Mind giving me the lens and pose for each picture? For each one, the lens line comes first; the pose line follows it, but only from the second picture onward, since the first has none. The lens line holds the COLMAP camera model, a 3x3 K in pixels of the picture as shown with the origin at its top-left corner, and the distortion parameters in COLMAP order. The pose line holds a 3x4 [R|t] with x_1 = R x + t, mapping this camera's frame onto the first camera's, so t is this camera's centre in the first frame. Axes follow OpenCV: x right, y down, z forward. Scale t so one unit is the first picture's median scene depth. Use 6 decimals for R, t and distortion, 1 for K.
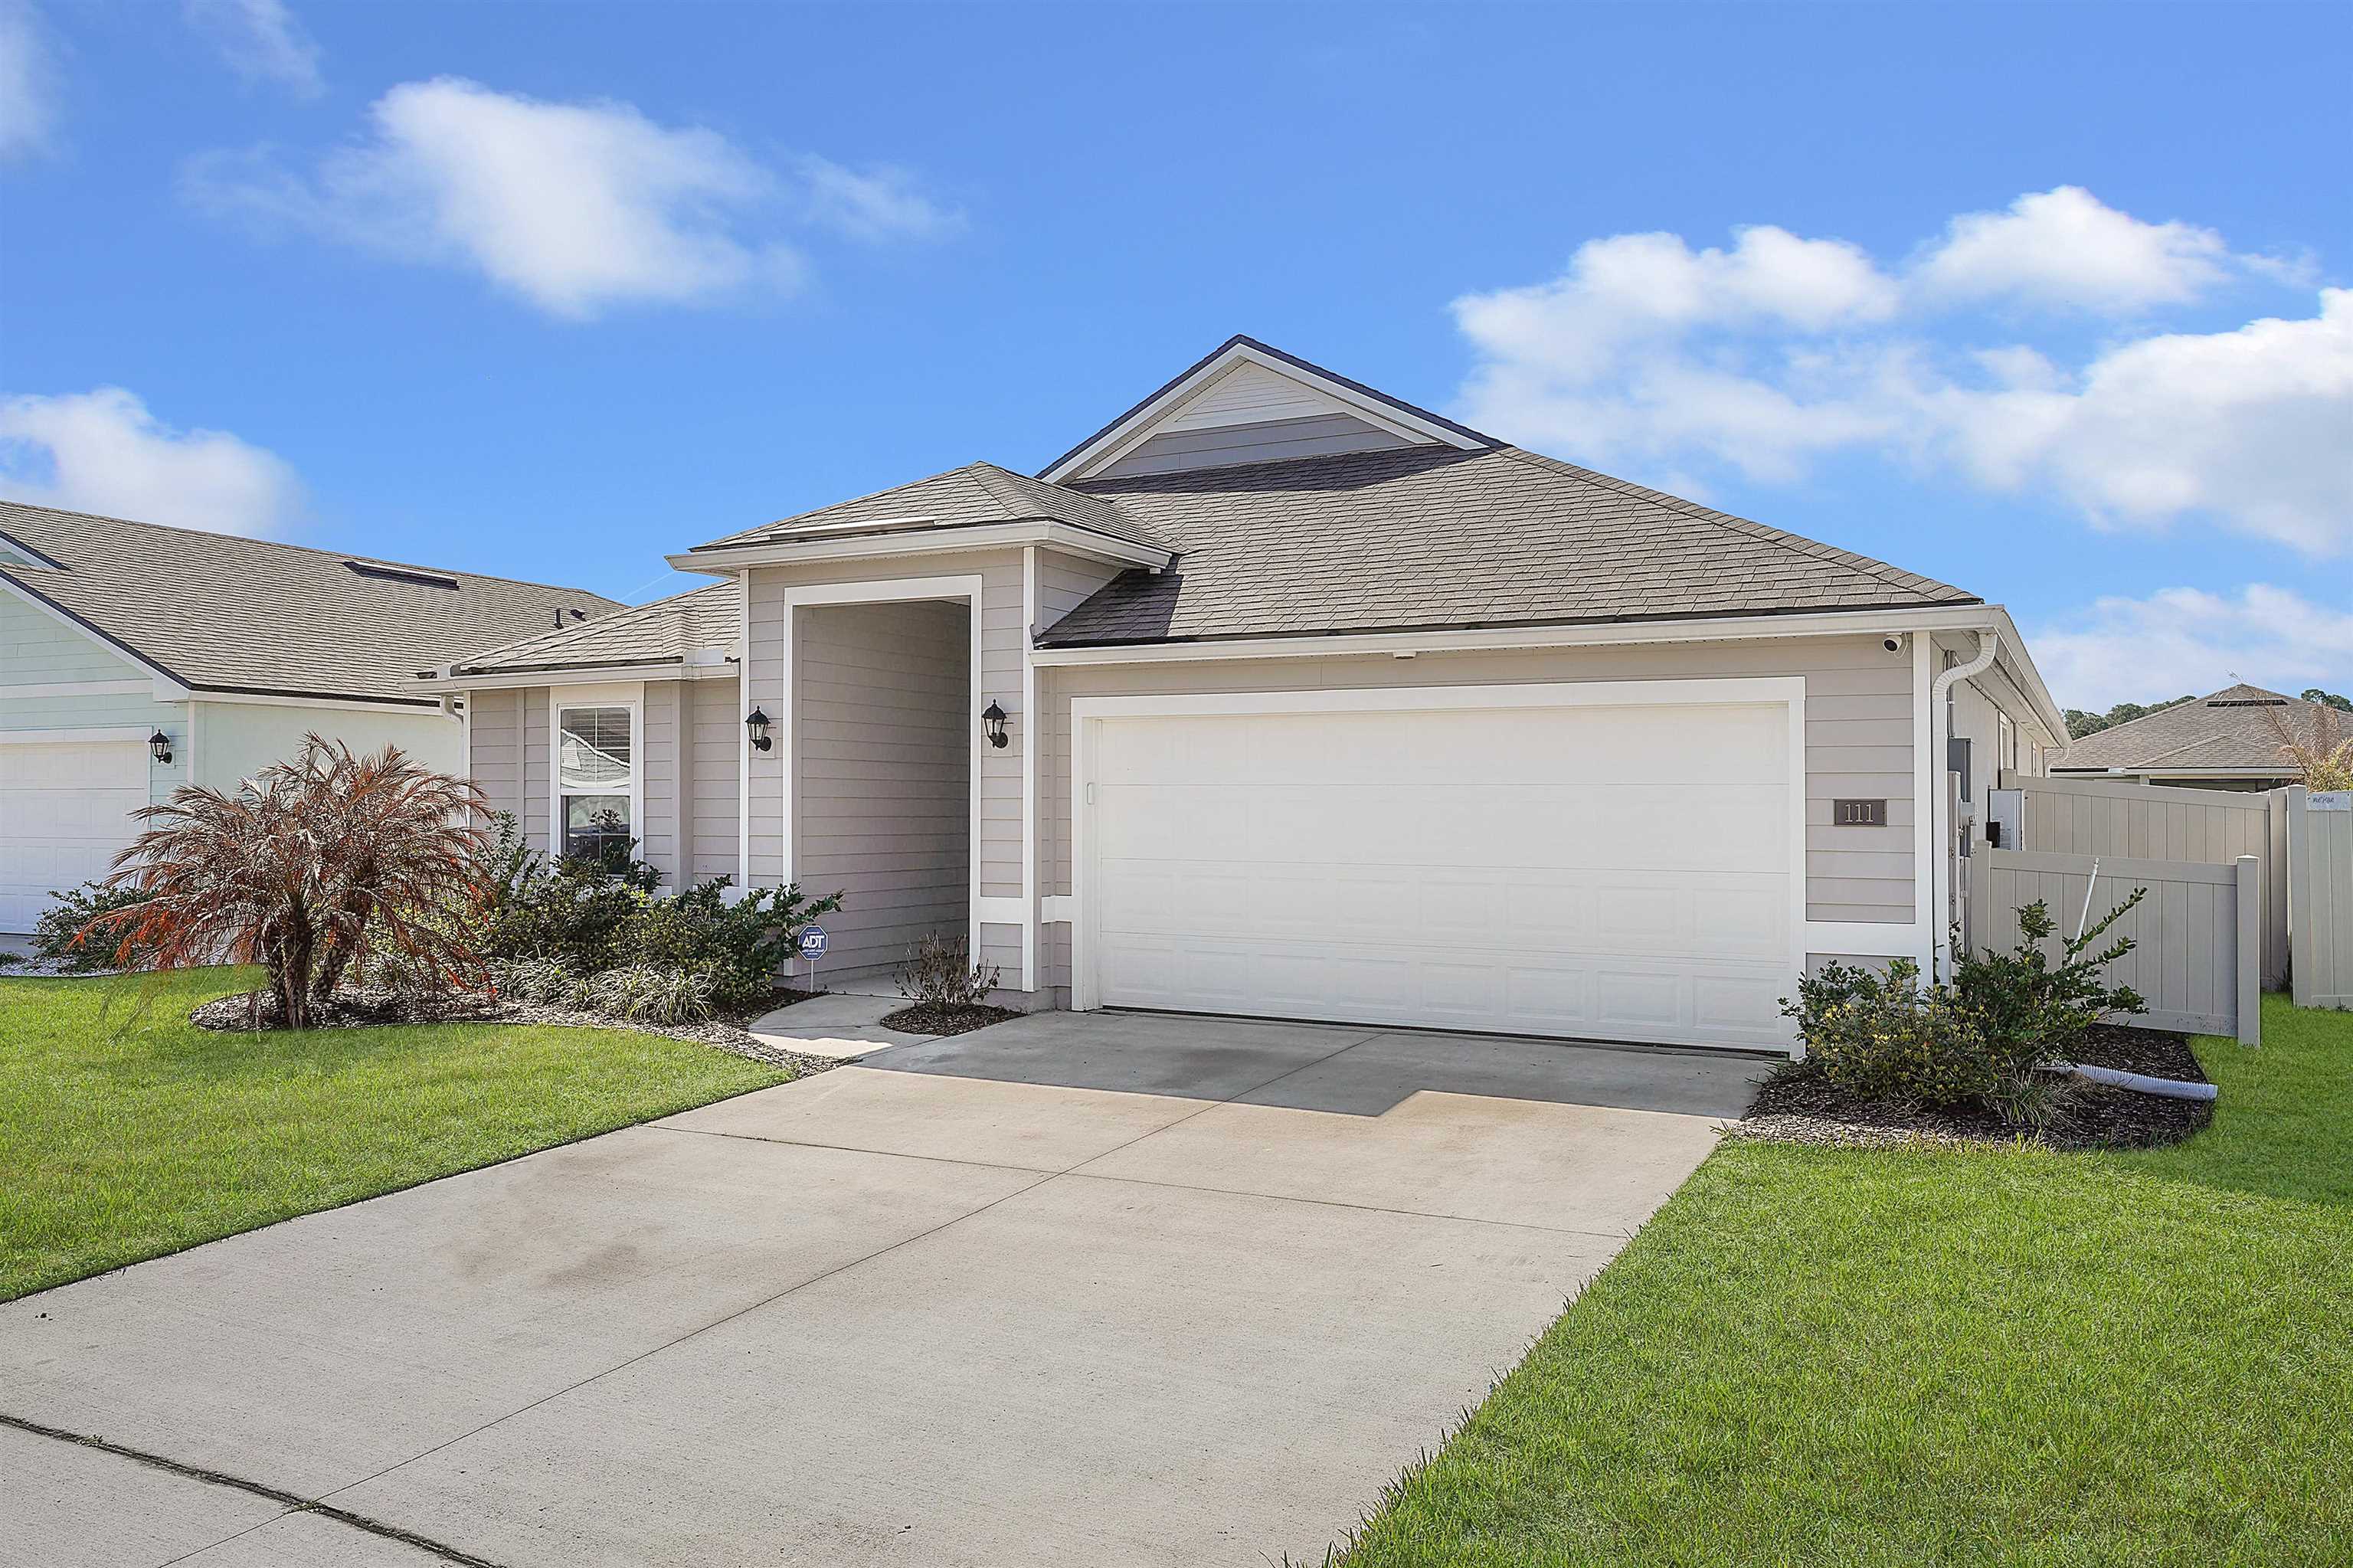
lens RADIAL K [[1718.5, 0, 1165.5], [0, 1718.5, 783.8], [0, 0, 1]] dist [-0.002363, -0.002073]
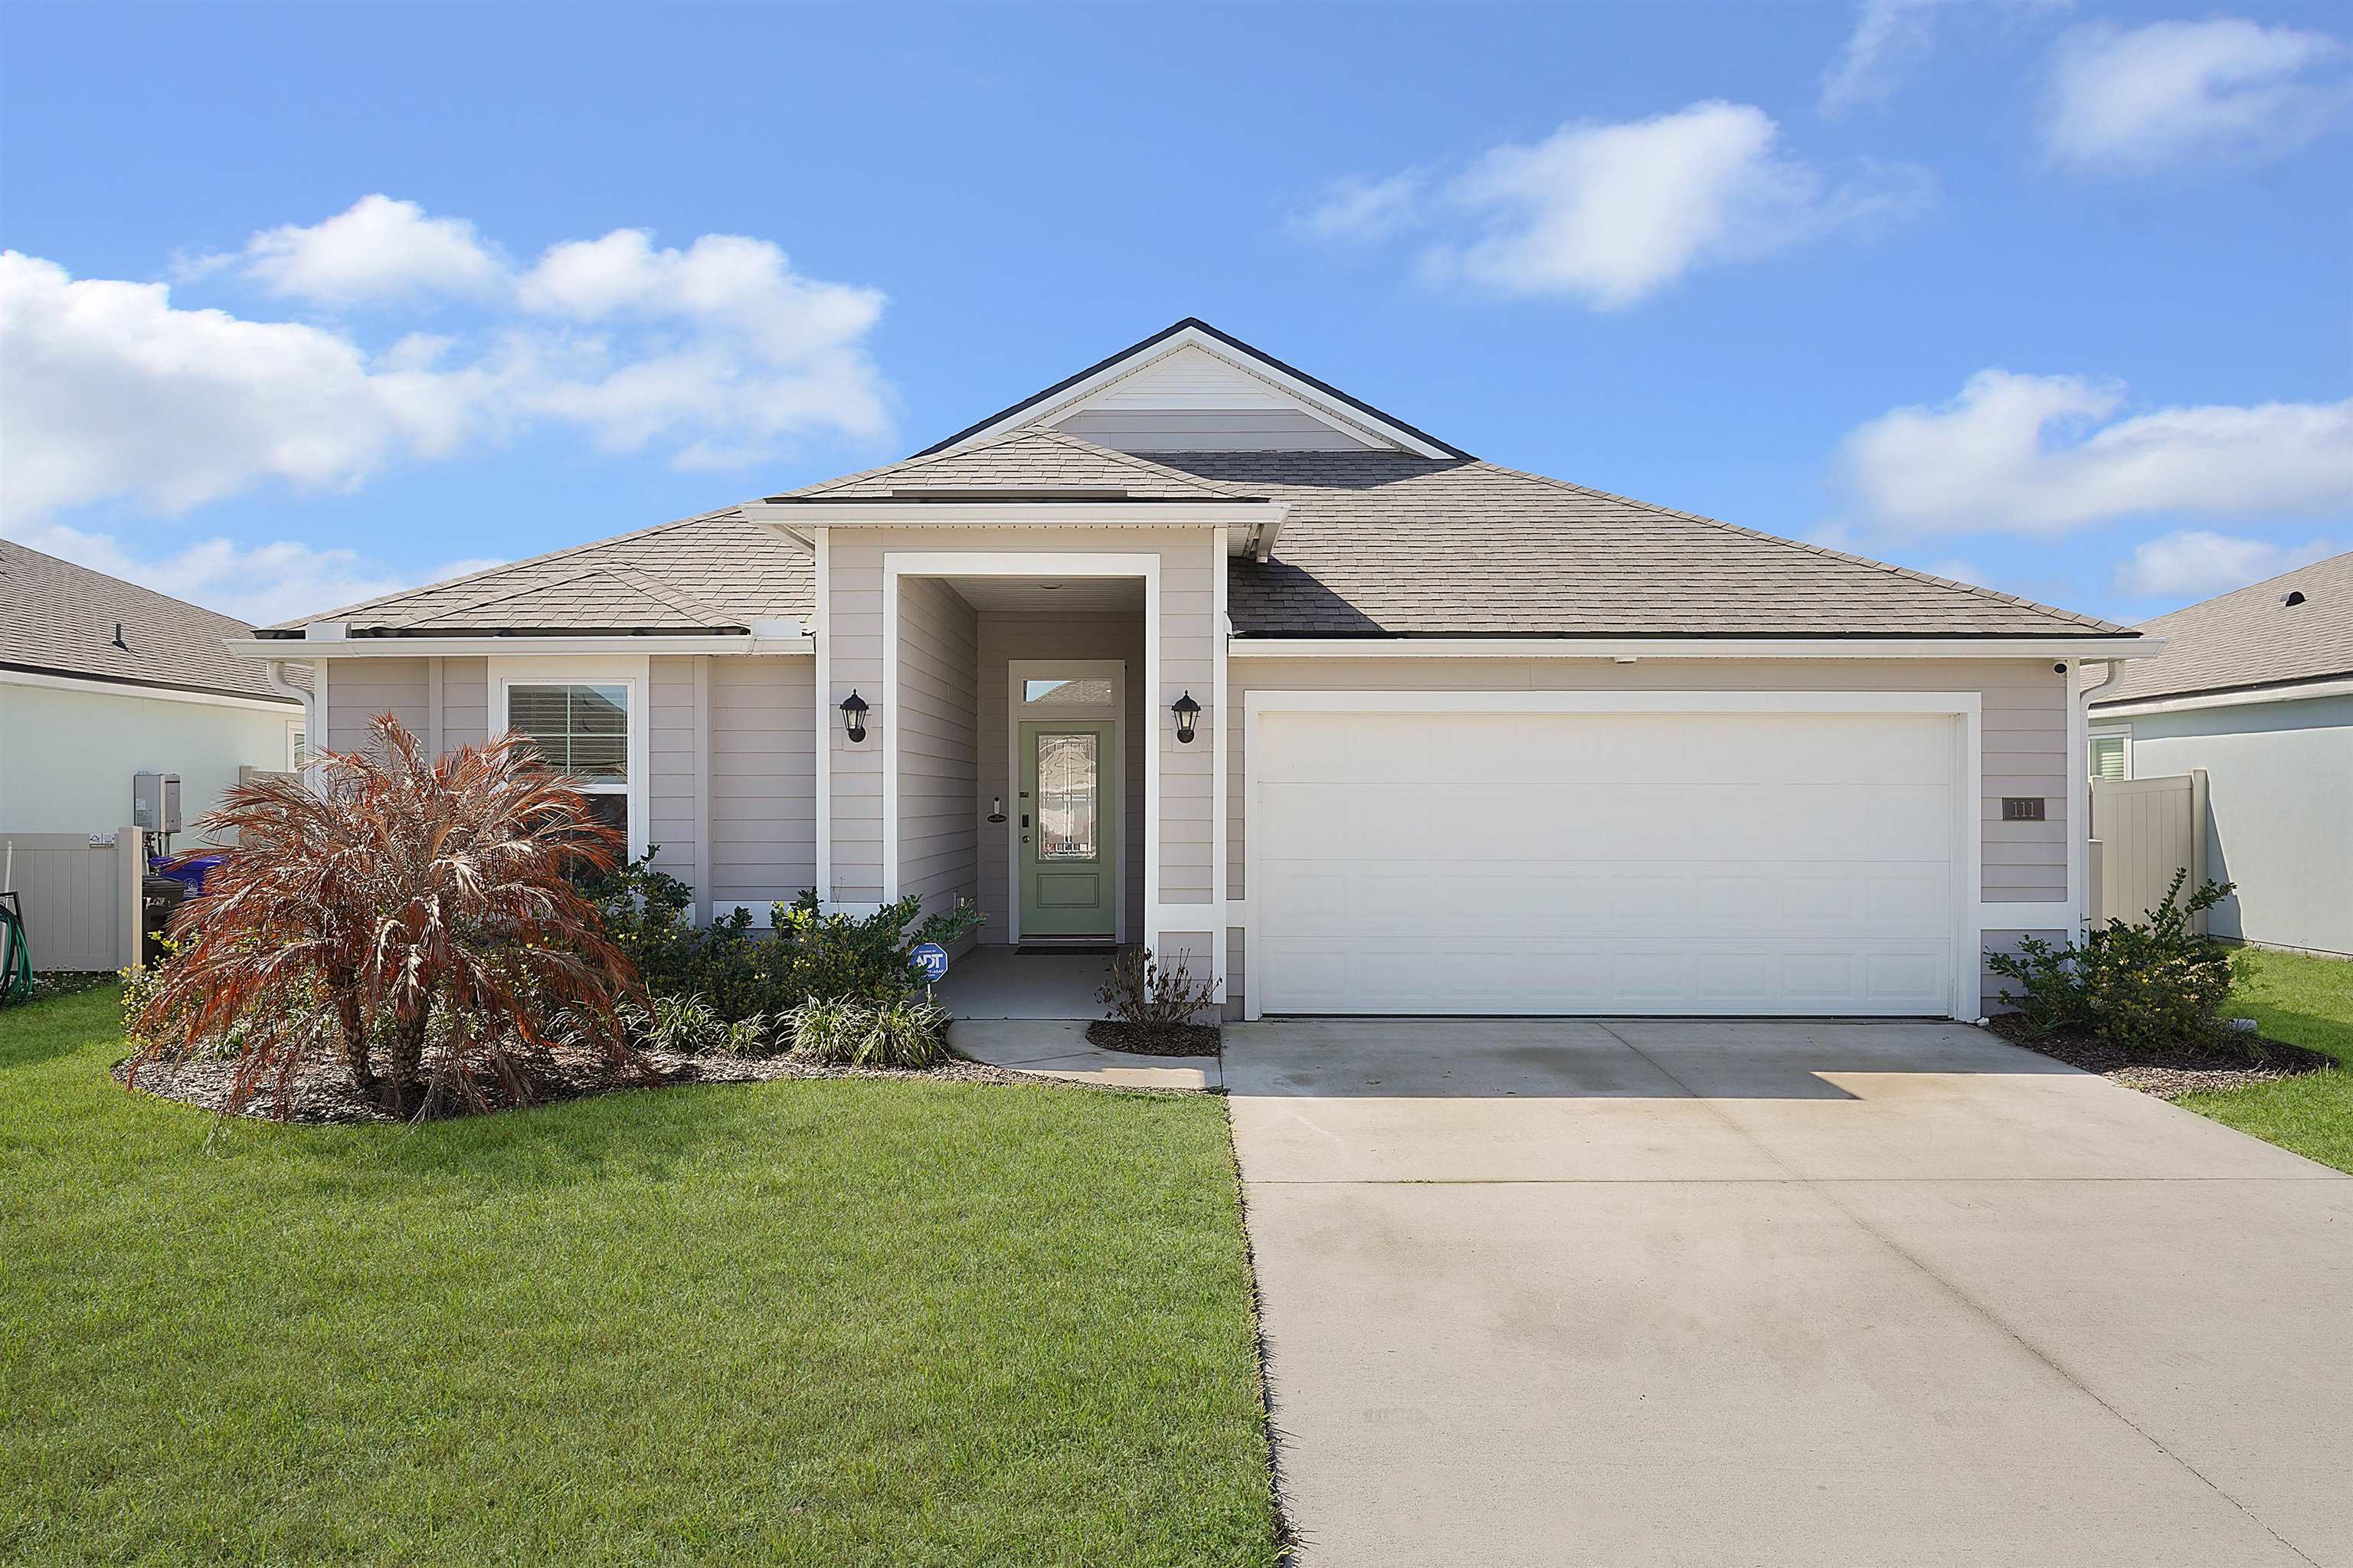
lens RADIAL K [[1718.5, 0, 1168.1], [0, 1718.5, 790.1], [0, 0, 1]] dist [-0.002363, -0.002073]
pose [[0.885141, -0.000265, 0.465322, -0.529380], [-0.003490, 0.999968, 0.007208, -0.002110], [-0.465309, -0.008004, 0.885112, 0.182781]]
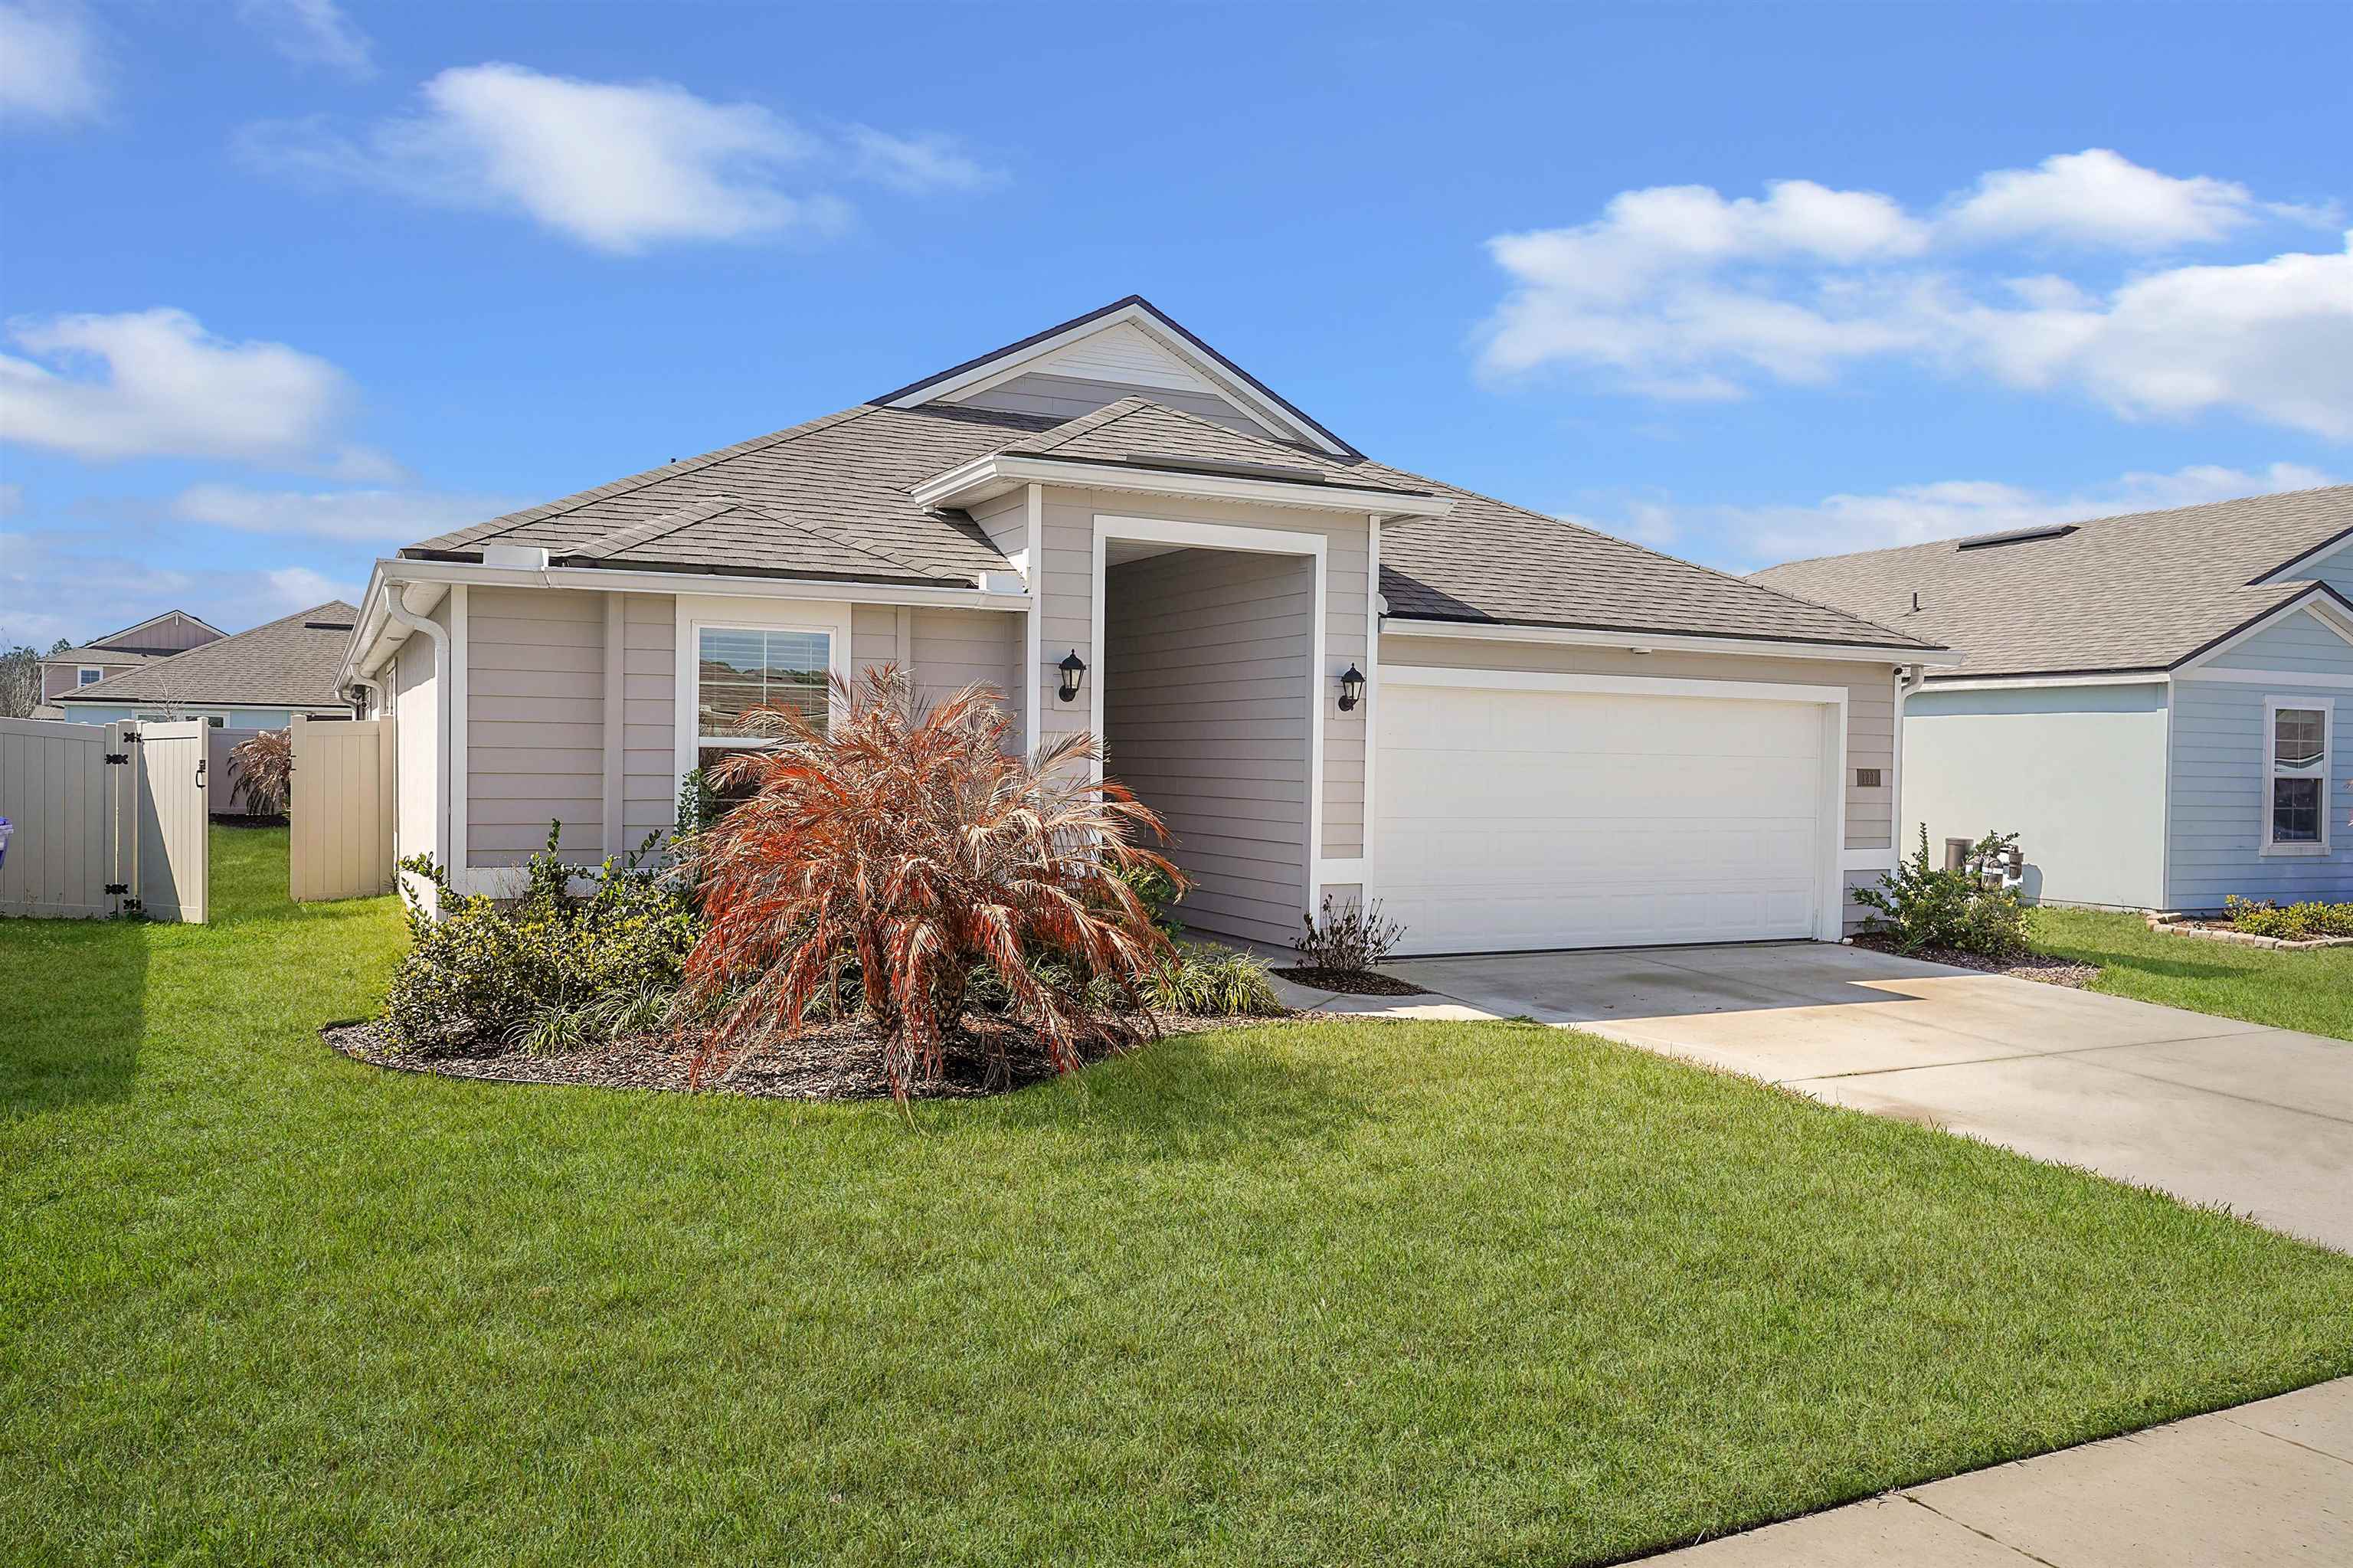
lens RADIAL K [[1718.5, 0, 1178.4], [0, 1718.5, 789.5], [0, 0, 1]] dist [-0.002363, -0.002073]
pose [[0.576290, -0.008568, 0.817200, -0.967842], [-0.023179, 0.999371, 0.026824, 0.000409], [-0.816917, -0.034401, 0.575729, 0.491561]]
